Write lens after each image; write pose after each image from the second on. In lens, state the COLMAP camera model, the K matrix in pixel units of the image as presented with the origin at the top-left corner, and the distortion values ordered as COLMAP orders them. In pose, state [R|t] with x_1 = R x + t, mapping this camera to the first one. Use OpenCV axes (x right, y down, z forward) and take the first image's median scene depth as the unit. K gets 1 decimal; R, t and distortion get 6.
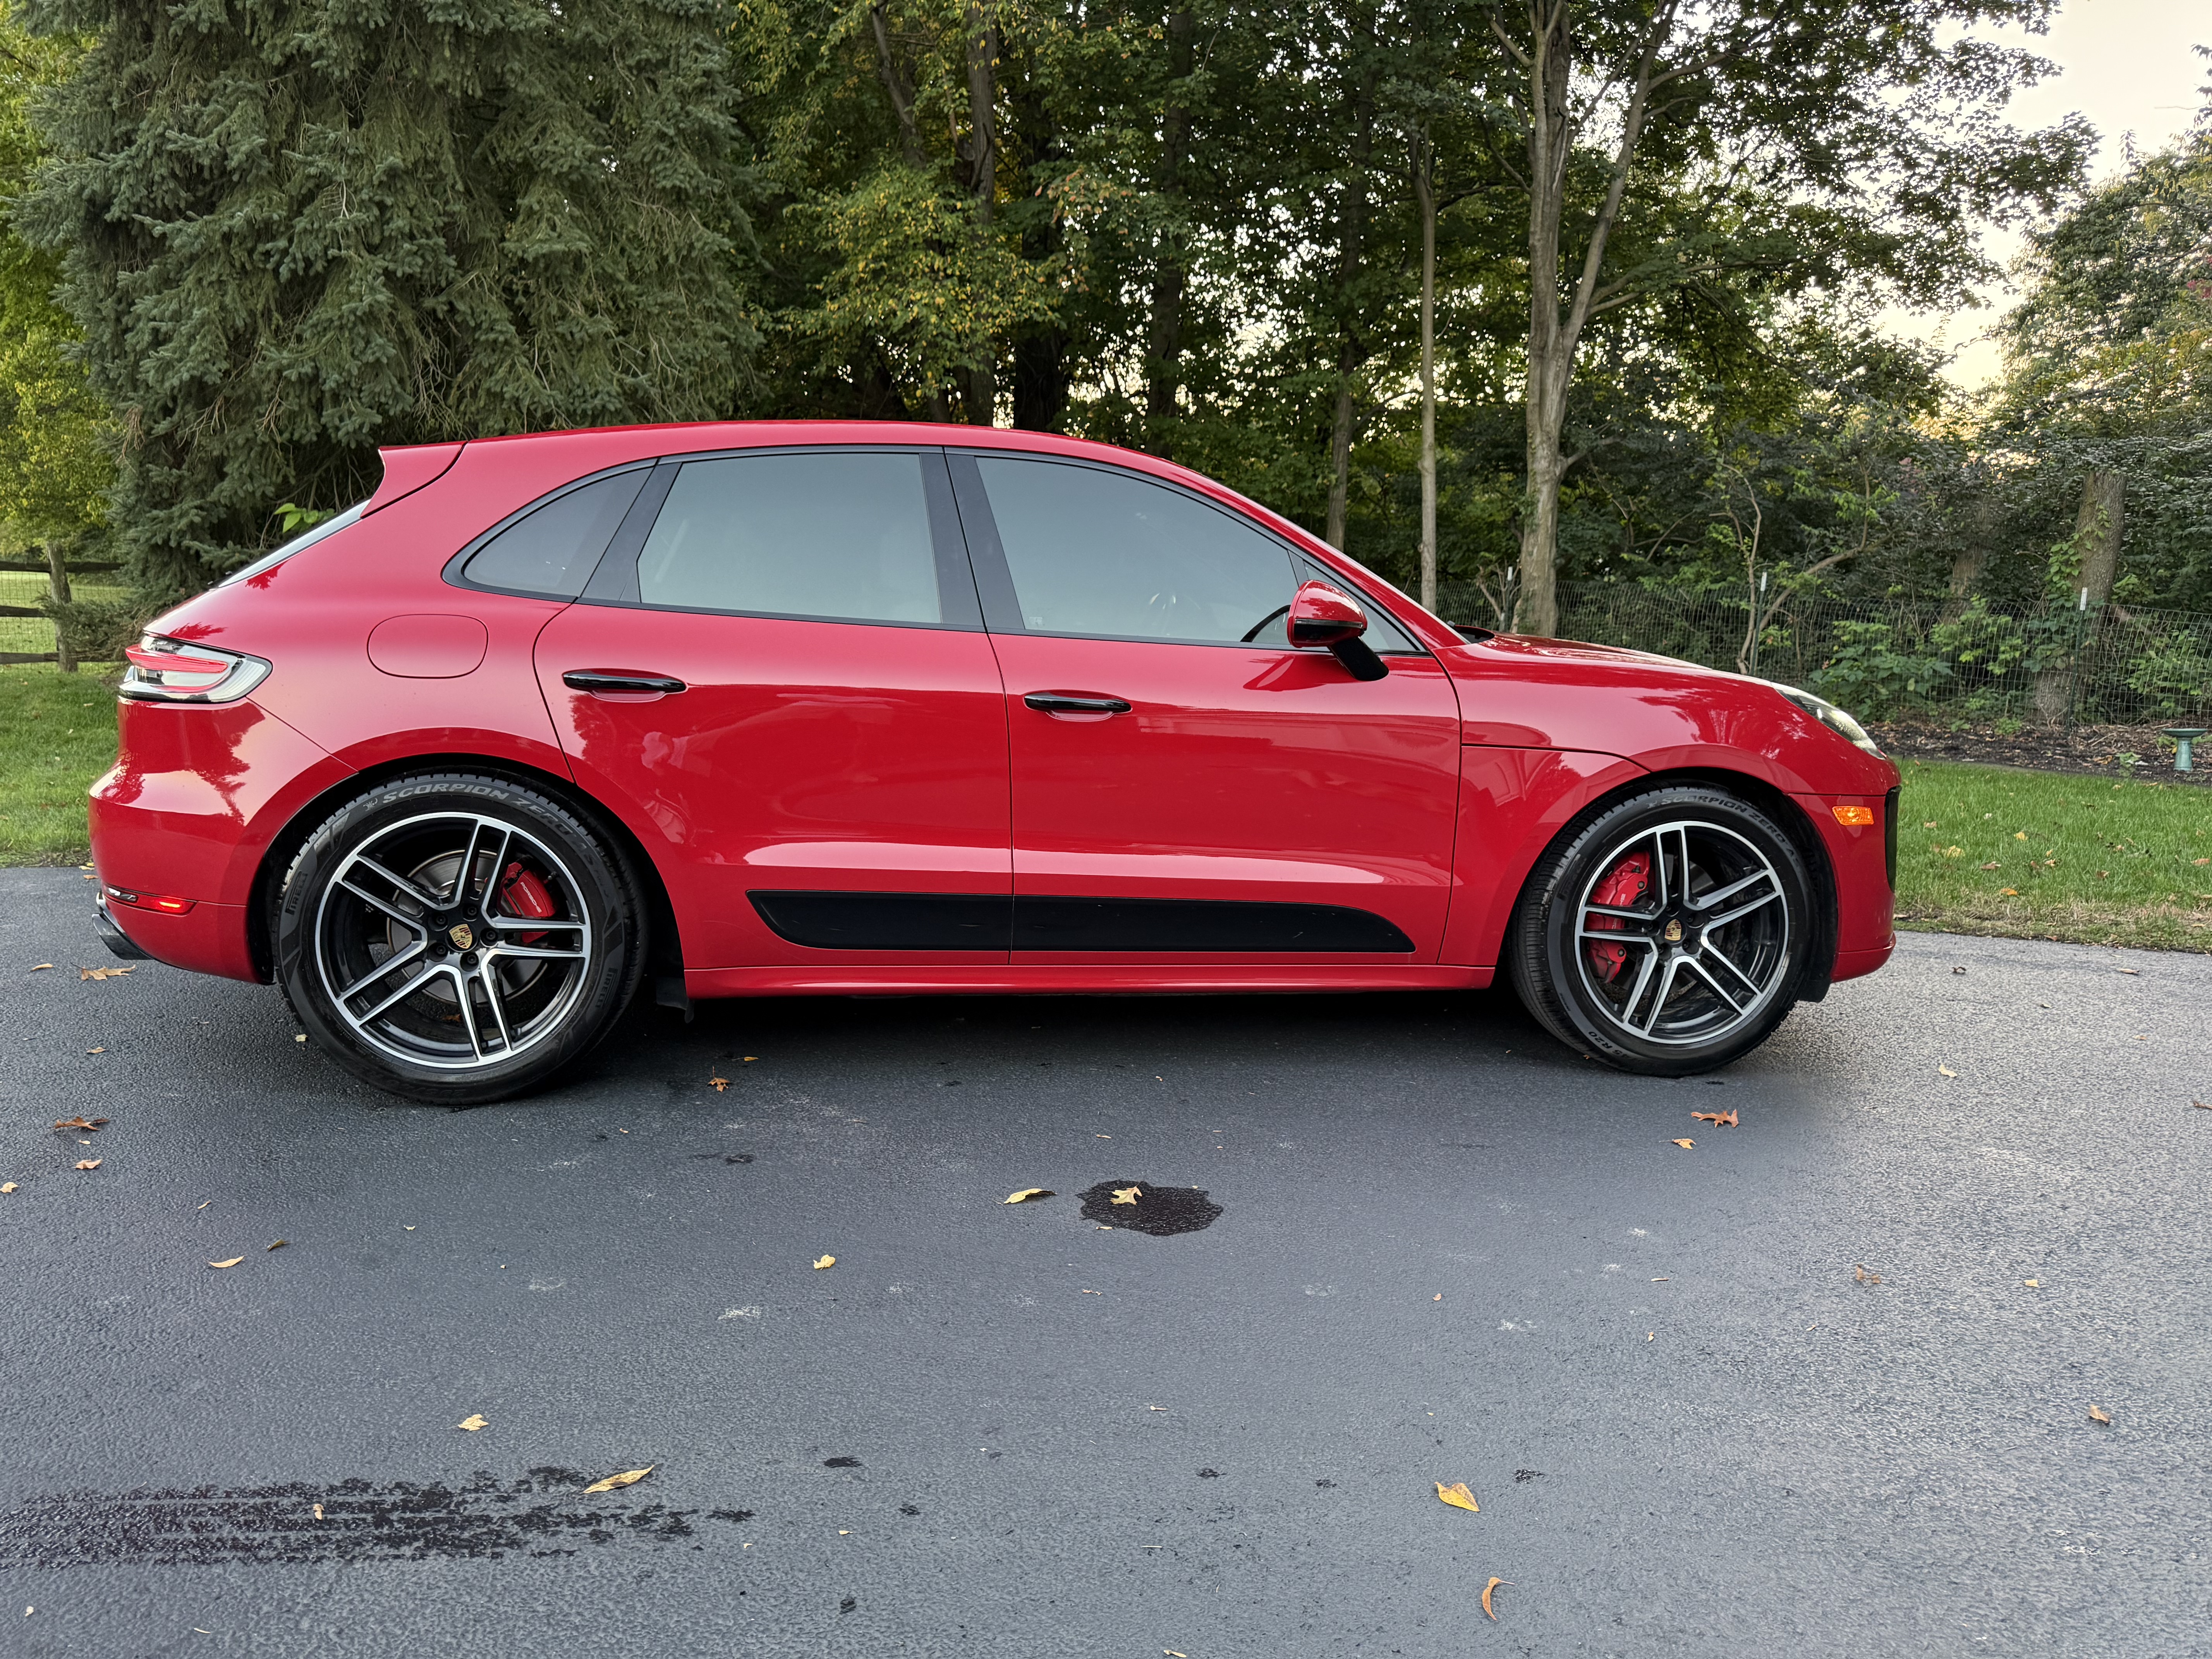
lens RADIAL K [[1534.2, 0, 1106.0], [0, 1534.2, 829.5], [0, 0, 1]] dist [0.041989, 0.000170]
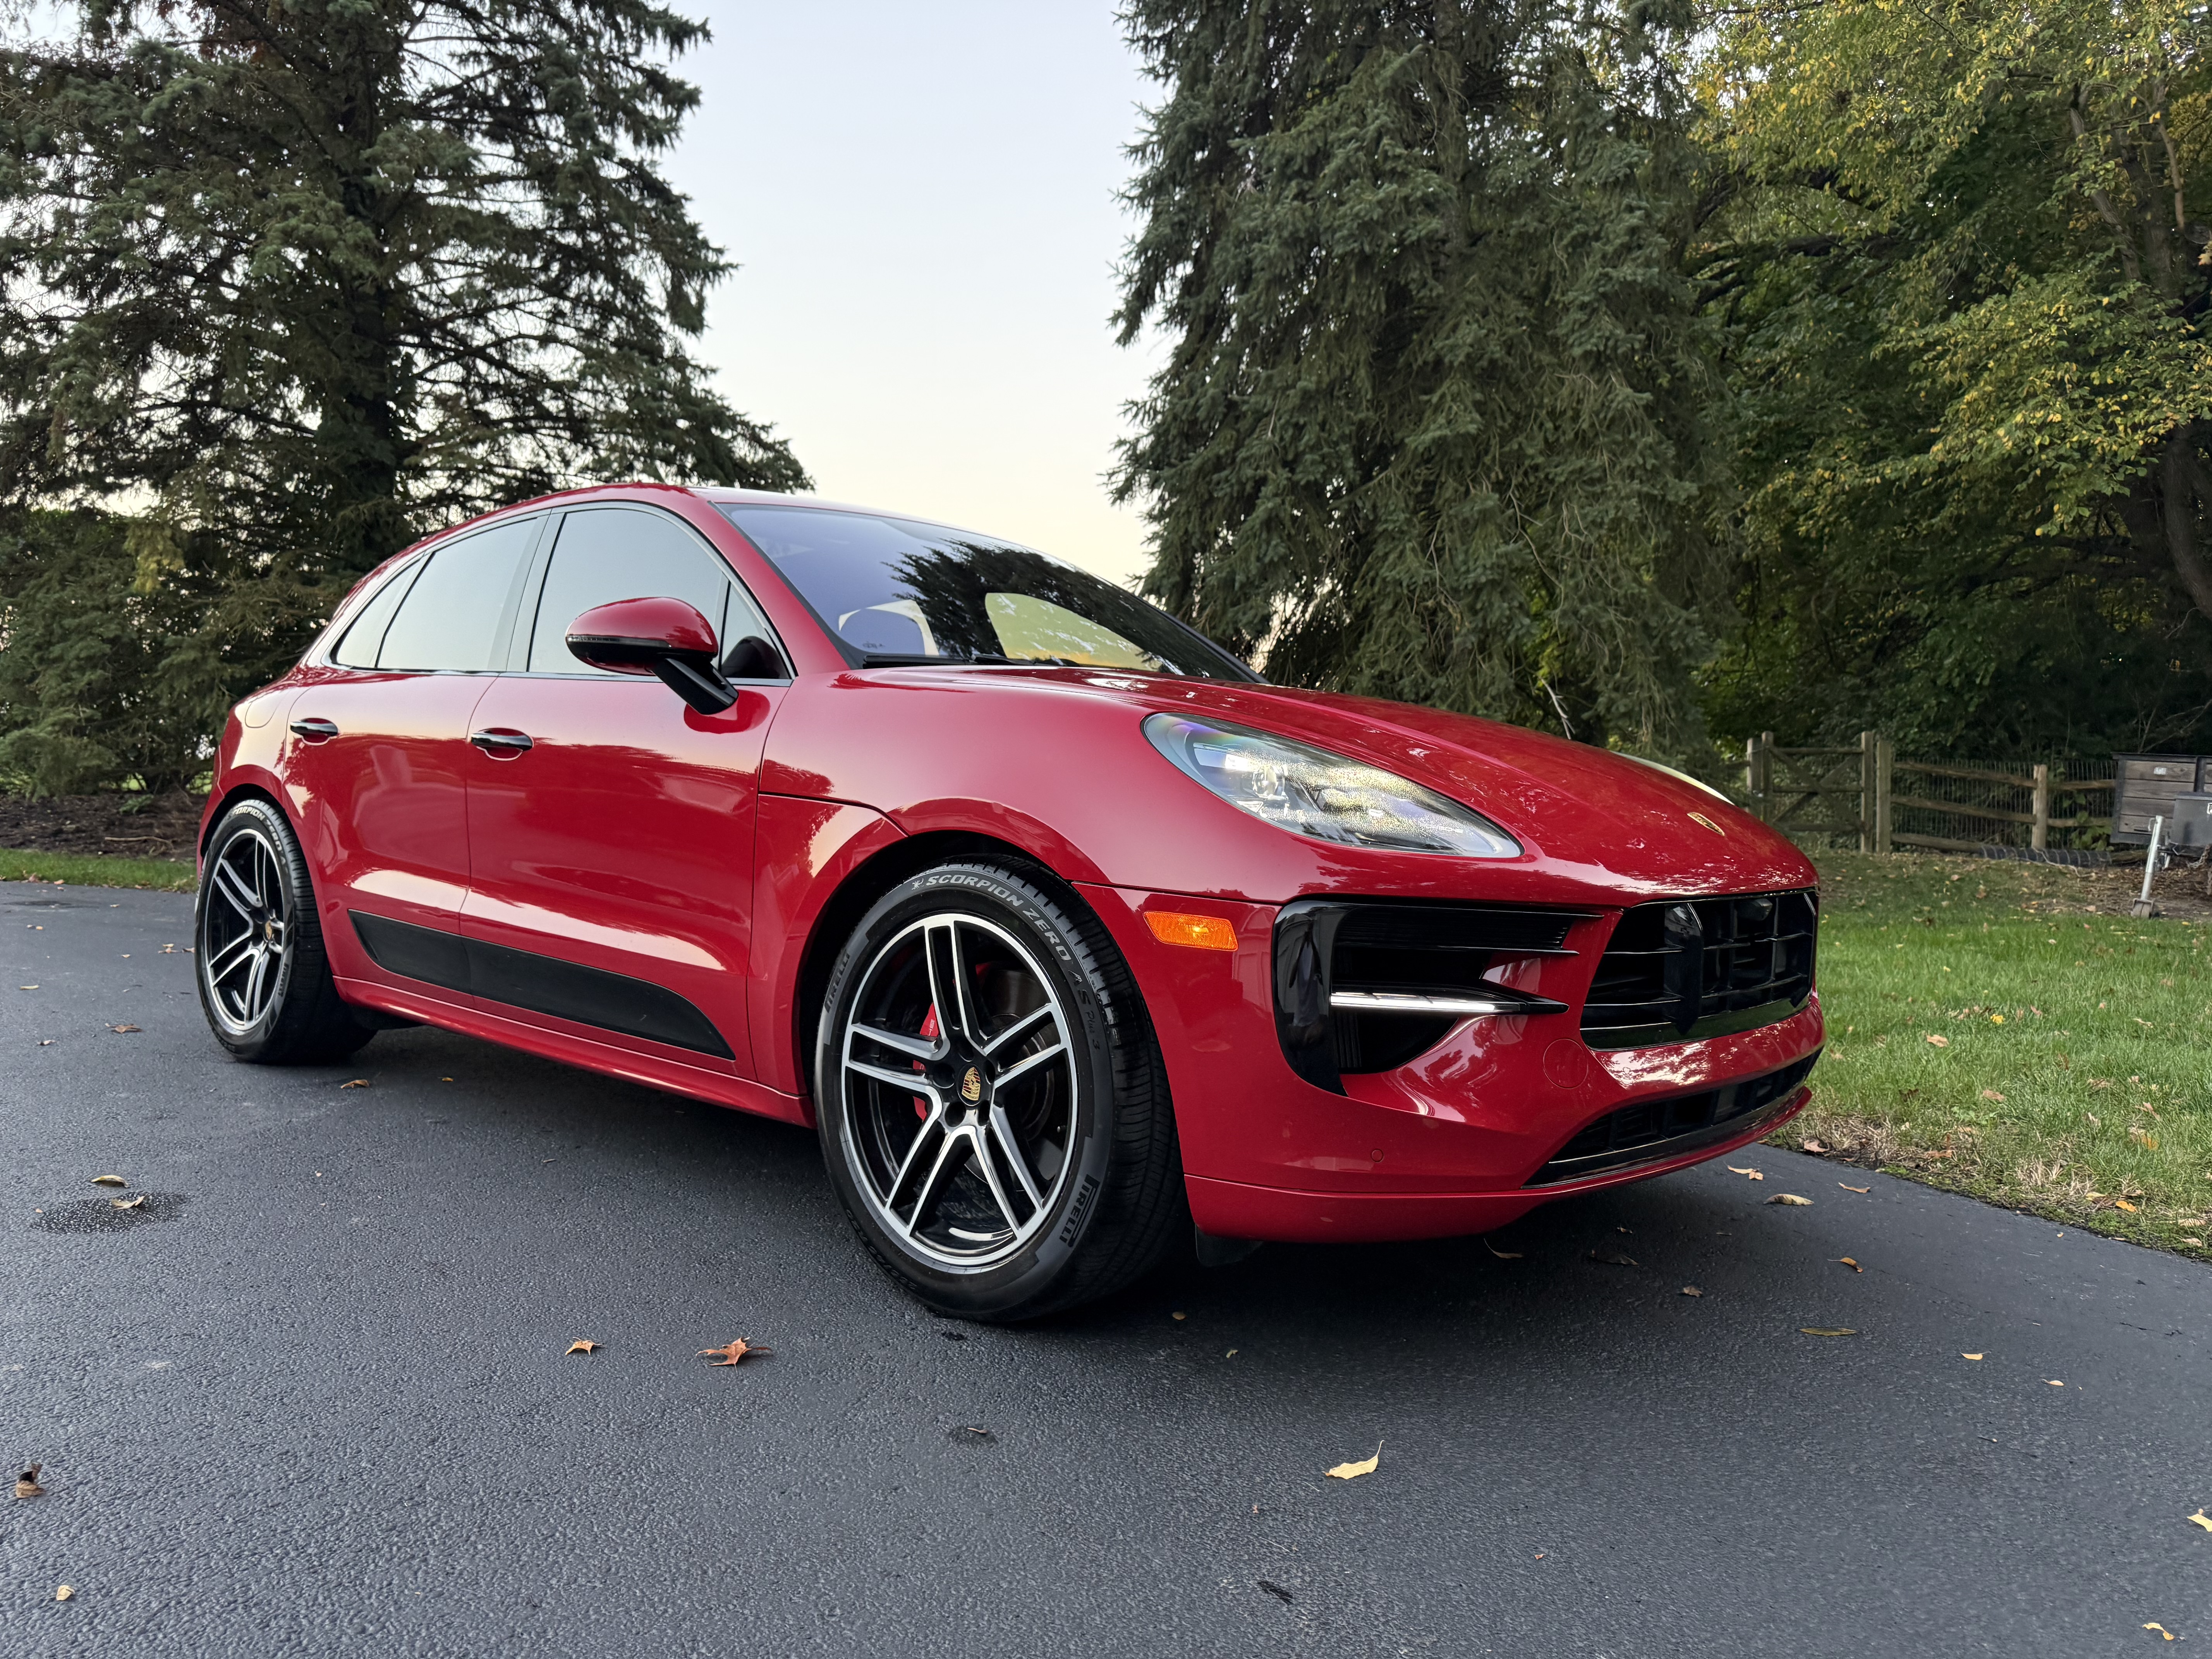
lens RADIAL K [[1630.3, 0, 1106.0], [0, 1630.3, 829.5], [0, 0, 1]] dist [-0.012369, -0.007457]
pose [[0.633414, 0.014416, -0.773679, 0.347826], [-0.134107, 0.986742, -0.091408, 0.005180], [0.762104, 0.161655, 0.626950, 0.222439]]
